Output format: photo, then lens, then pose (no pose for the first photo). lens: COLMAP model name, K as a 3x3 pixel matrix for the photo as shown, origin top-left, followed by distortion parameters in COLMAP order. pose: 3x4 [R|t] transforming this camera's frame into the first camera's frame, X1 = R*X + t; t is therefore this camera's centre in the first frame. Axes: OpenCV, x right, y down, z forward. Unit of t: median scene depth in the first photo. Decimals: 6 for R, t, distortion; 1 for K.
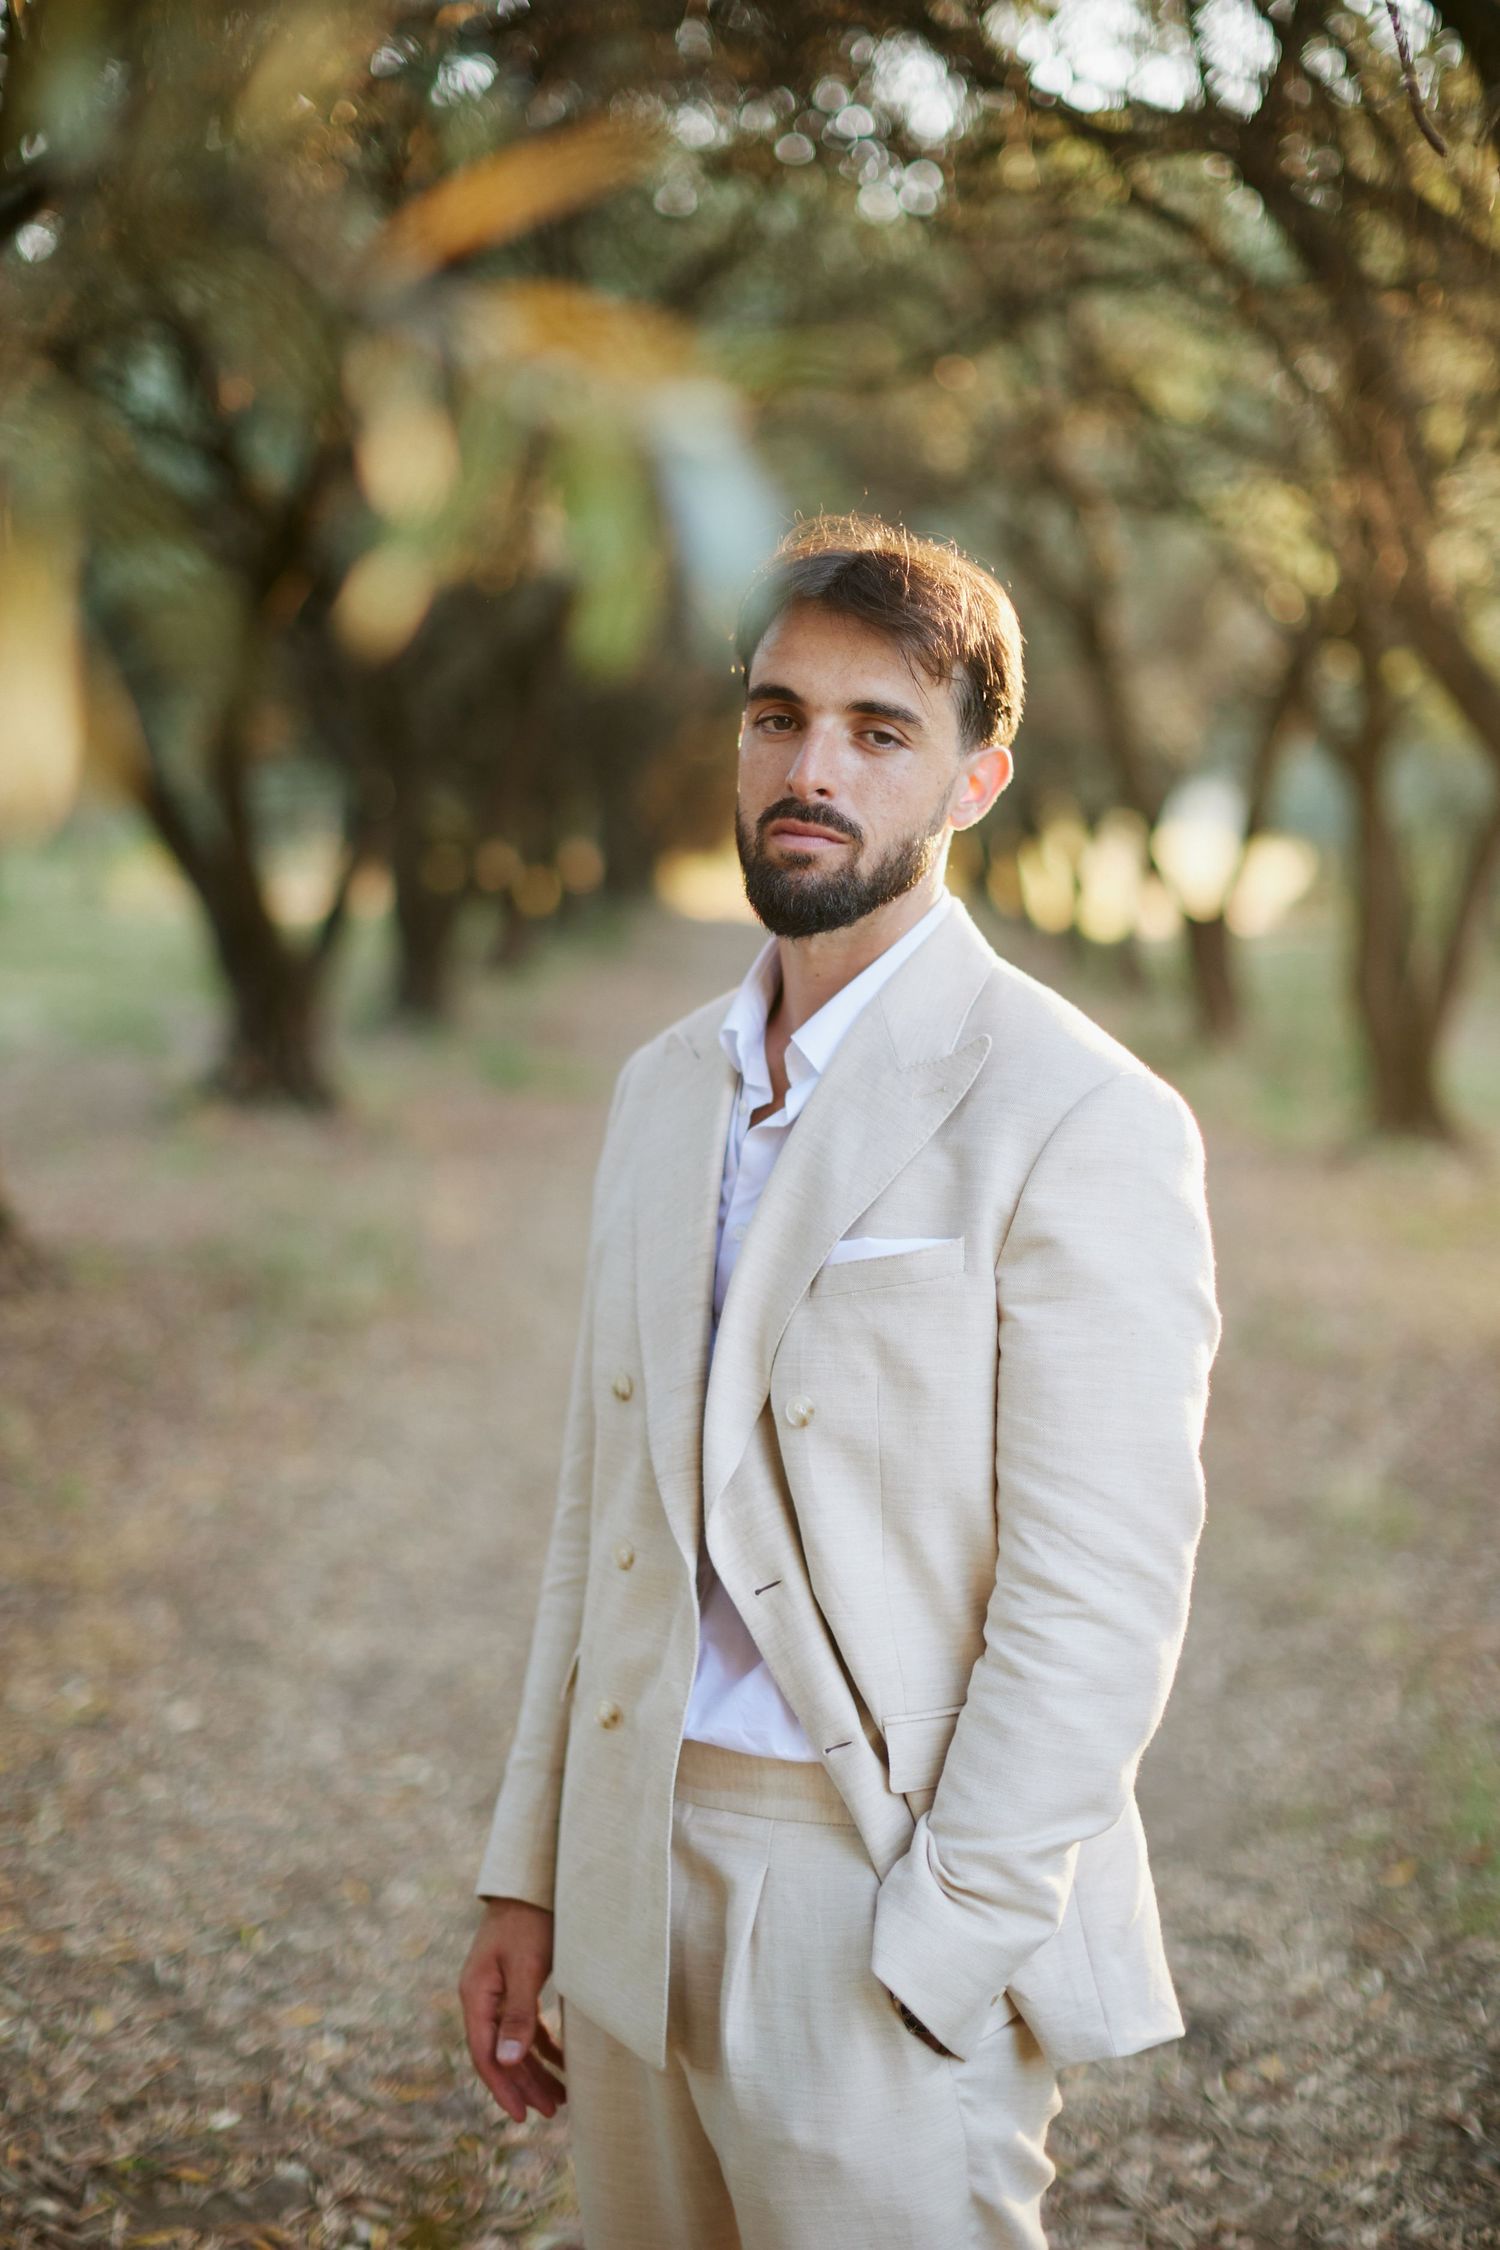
lens RADIAL K [[3127.3, 0, 957.1], [0, 3127.3, 1283.7], [0, 0, 1]] dist [0.008109, 0.019022]
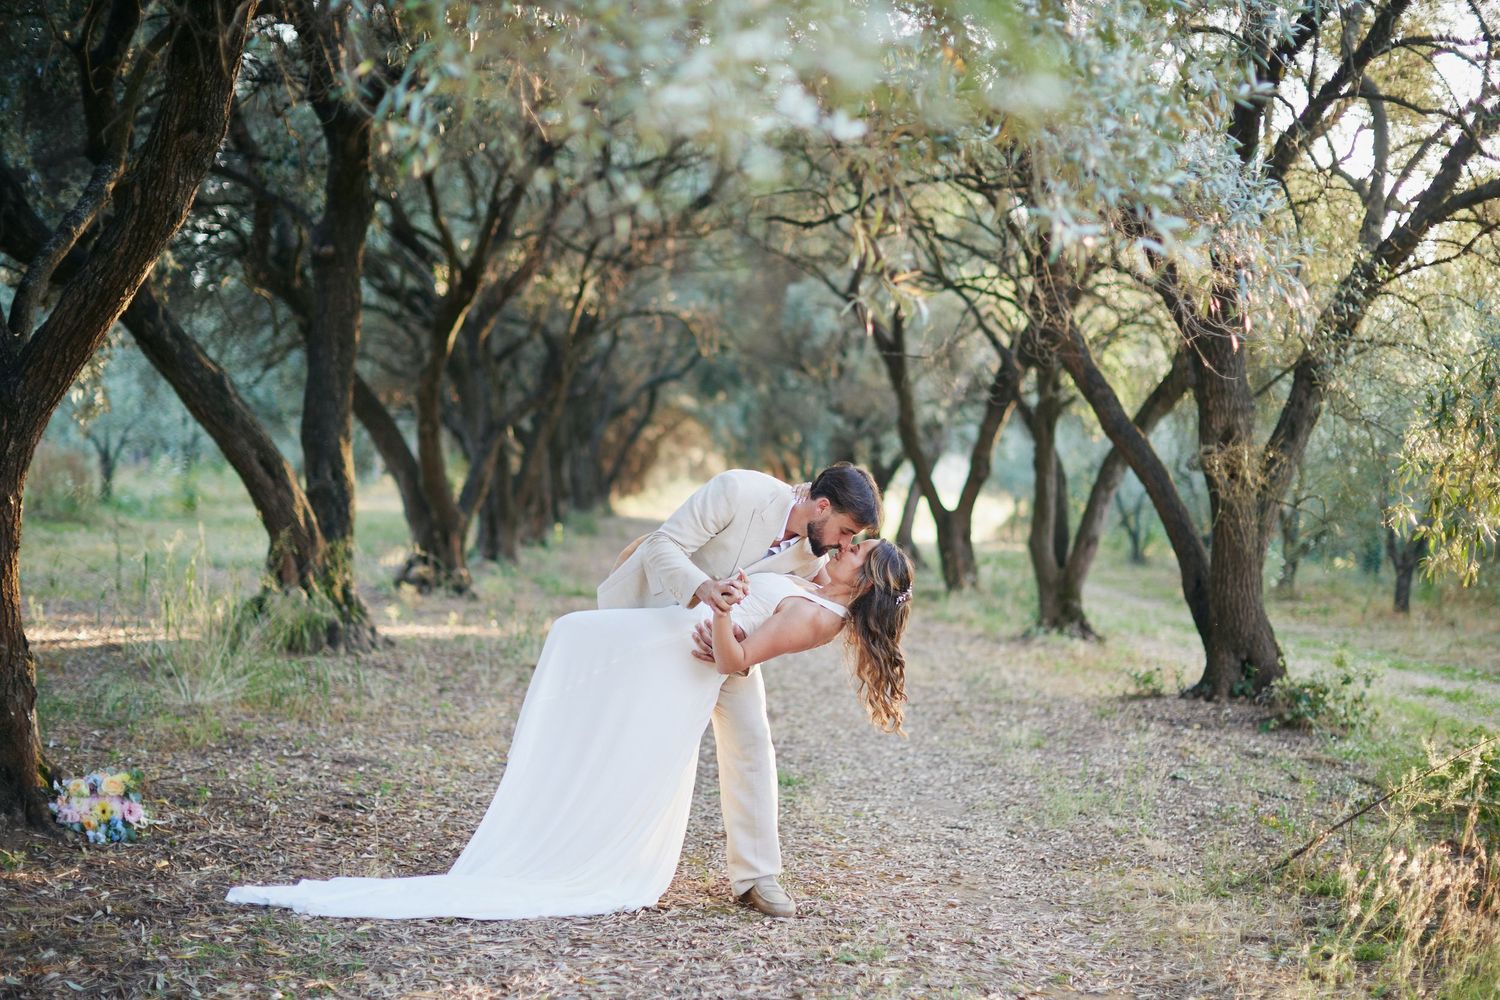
lens RADIAL K [[2137.3, 0, 750.0], [0, 2137.3, 500.0], [0, 0, 1]] dist [-0.134513, 0.089833]
pose [[0.999177, 0.038314, -0.013288, -0.078188], [-0.039774, 0.989801, -0.136788, 0.187238], [0.007912, 0.137204, 0.990511, -0.814860]]
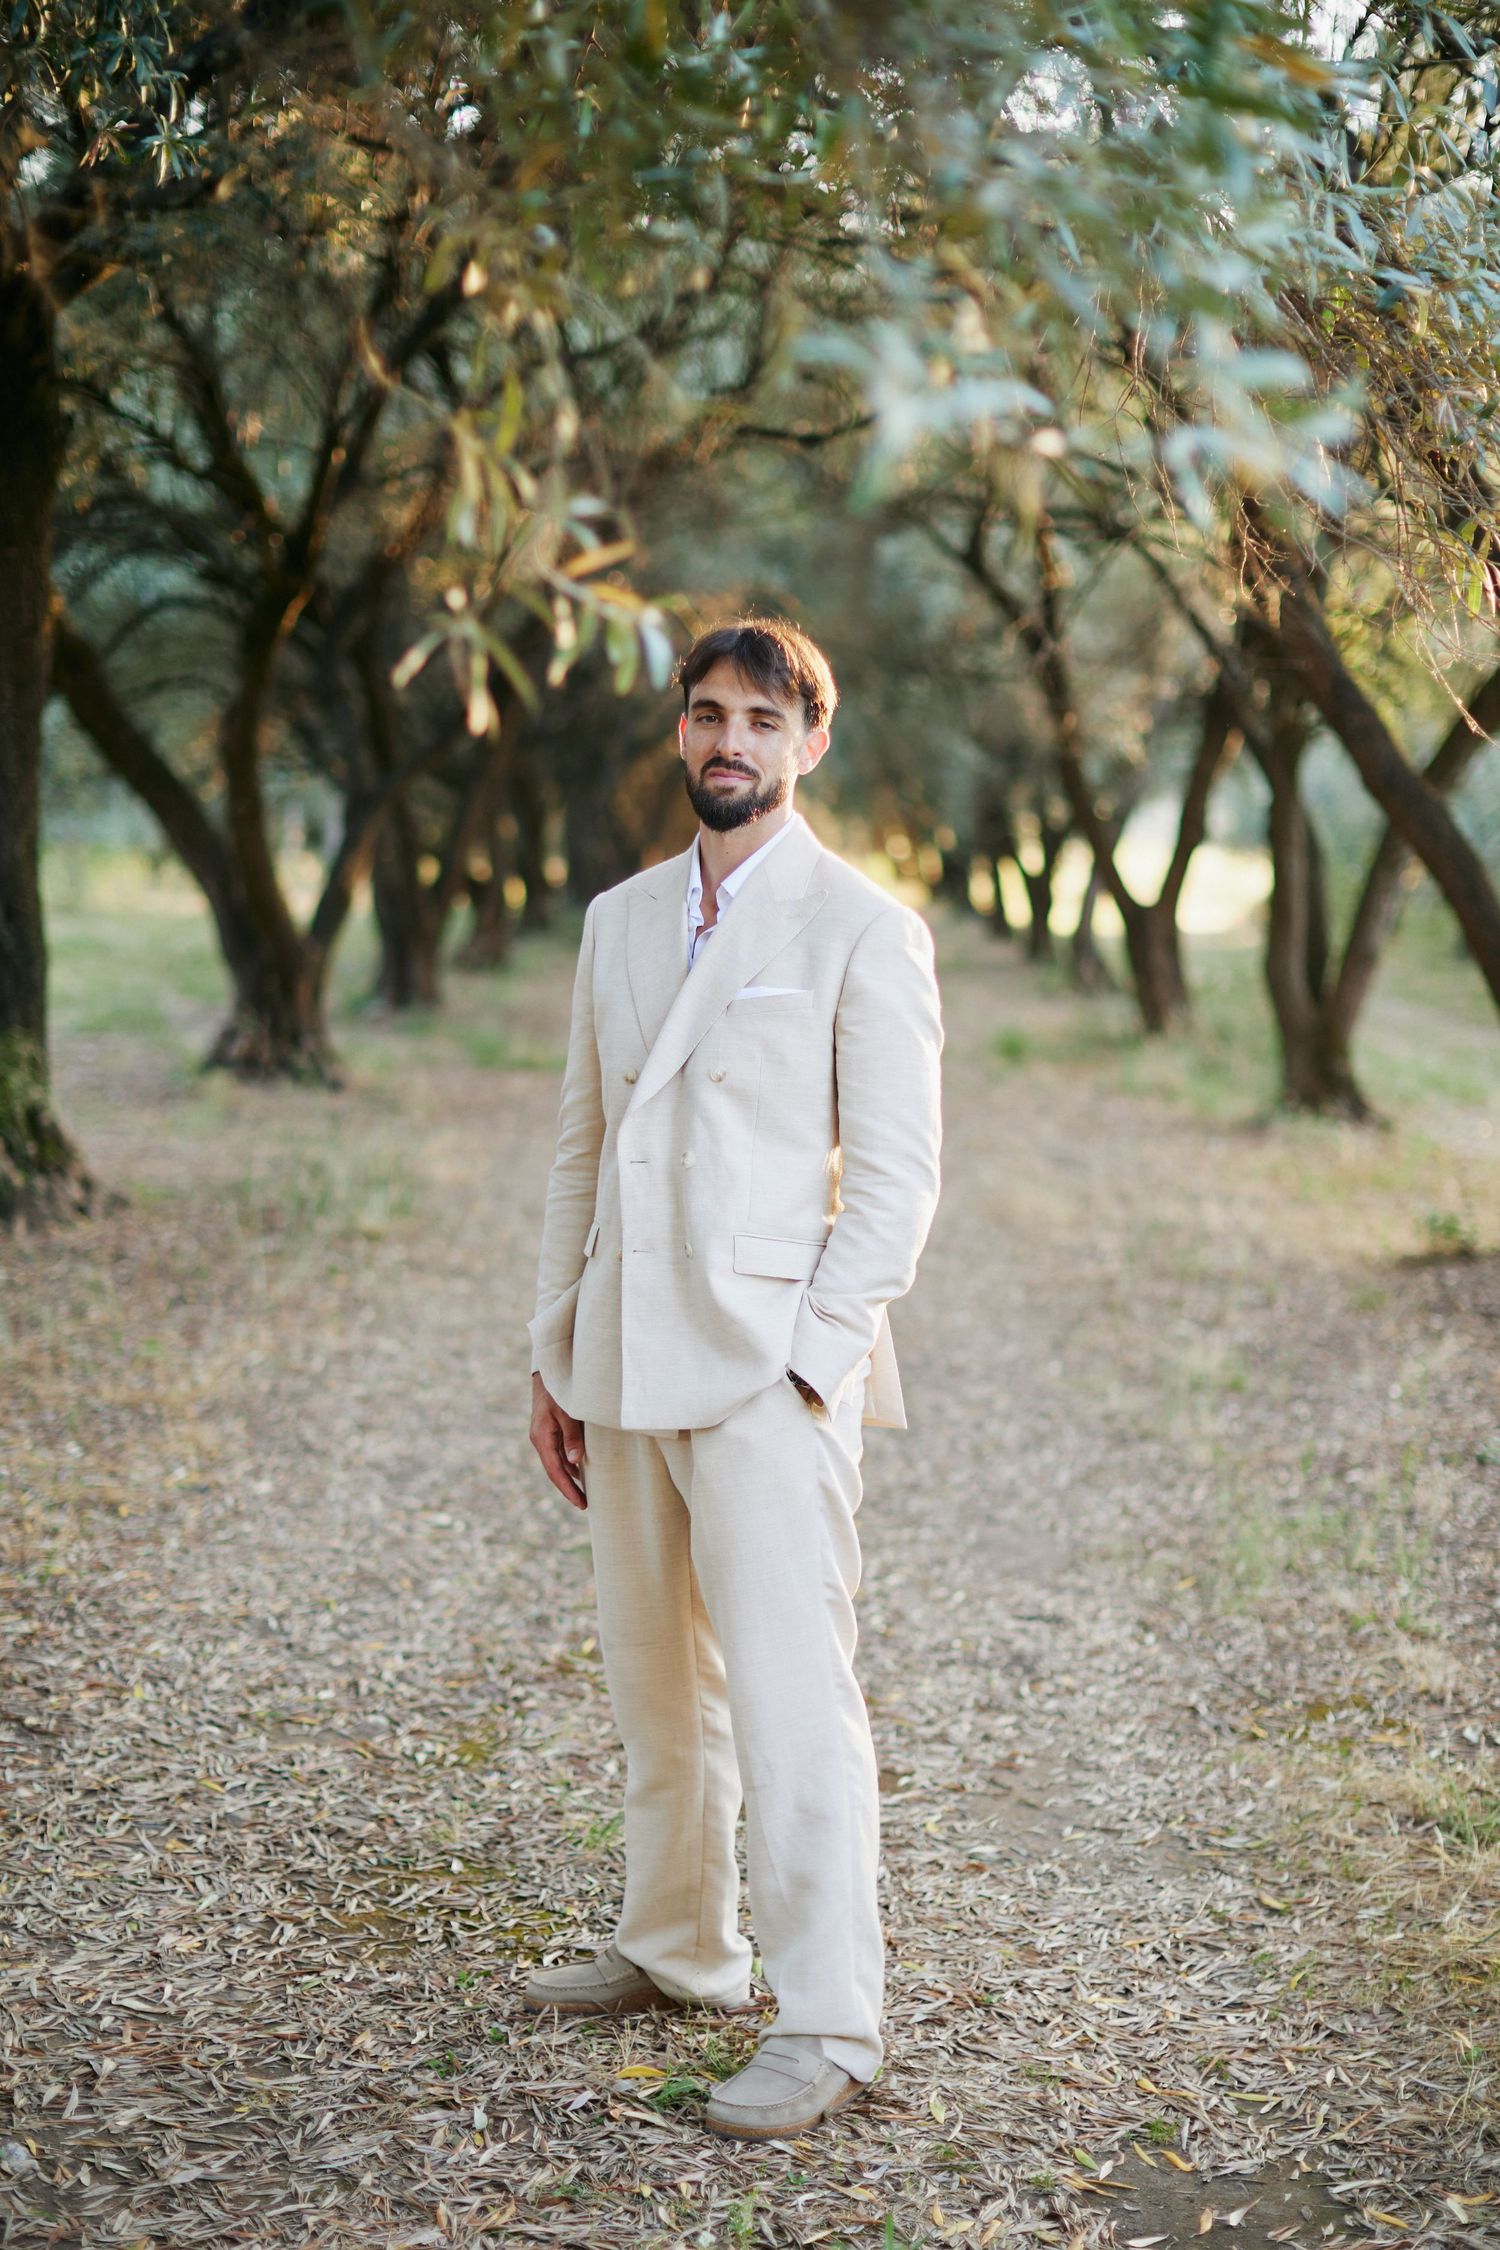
lens RADIAL K [[3206.0, 0, 750.0], [0, 3206.0, 1125.0], [0, 0, 1]] dist [-0.134513, 0.089833]
pose [[0.998346, 0.011287, -0.056381, 0.032721], [-0.014379, 0.998397, -0.054747, 0.074008], [0.055672, 0.055468, 0.996907, -0.394602]]
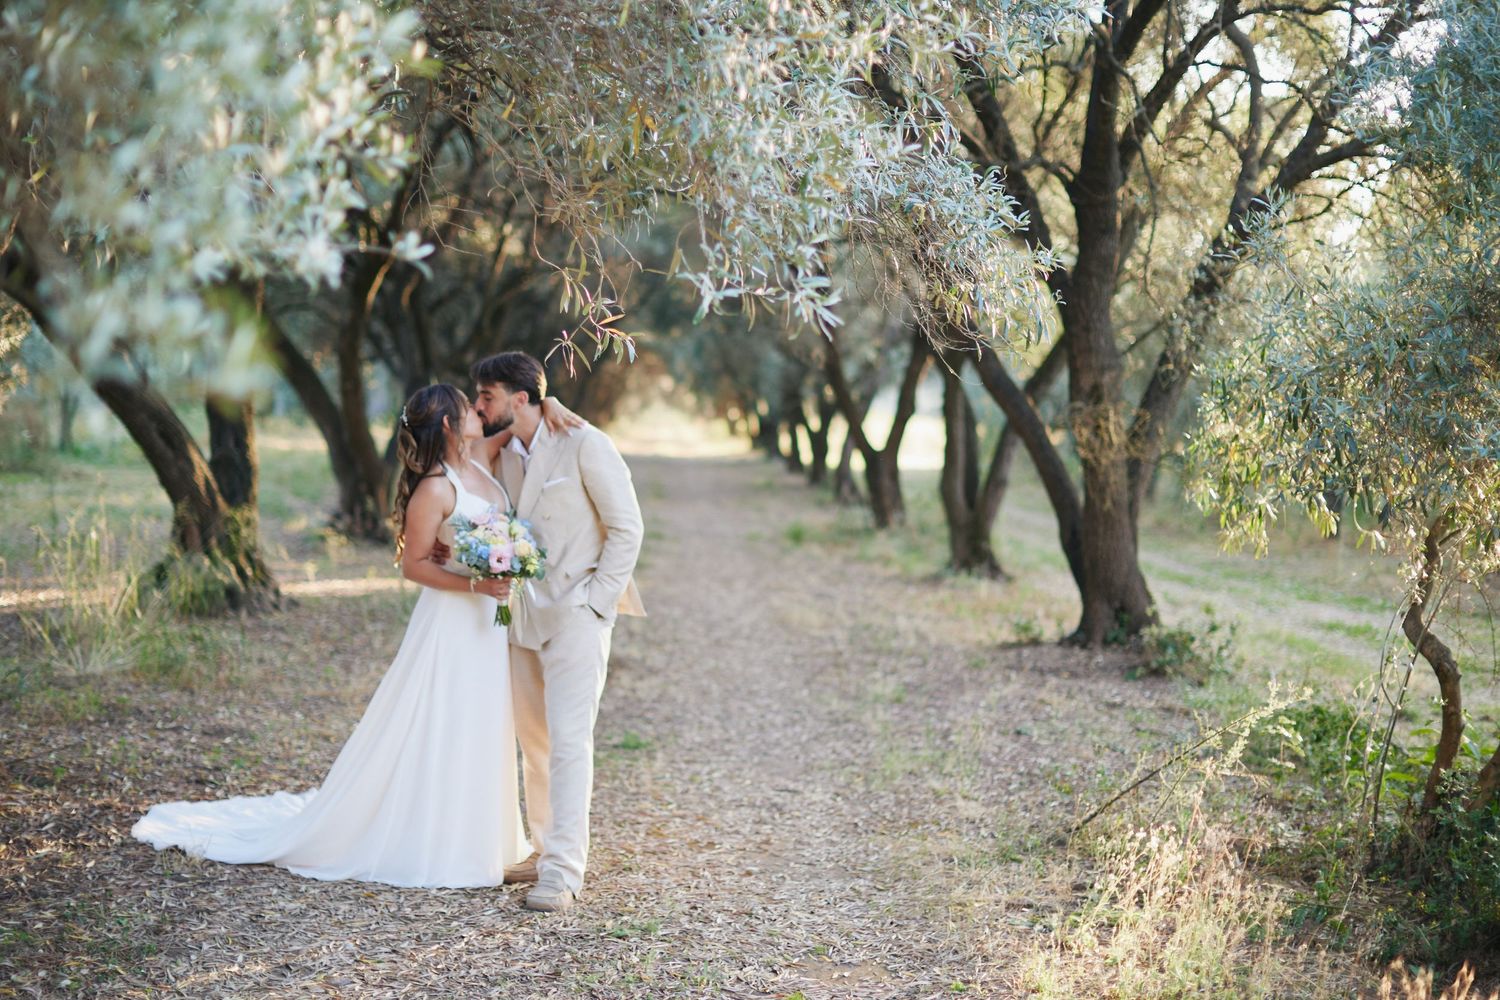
lens RADIAL K [[2113.7, 0, 721.9], [0, 2113.7, 495.3], [0, 0, 1]] dist [-0.137088, 0.115216]
pose [[0.999597, 0.023347, -0.016161, 0.049027], [-0.024887, 0.994397, -0.102741, 0.141733], [0.013671, 0.103102, 0.994577, -0.887273]]
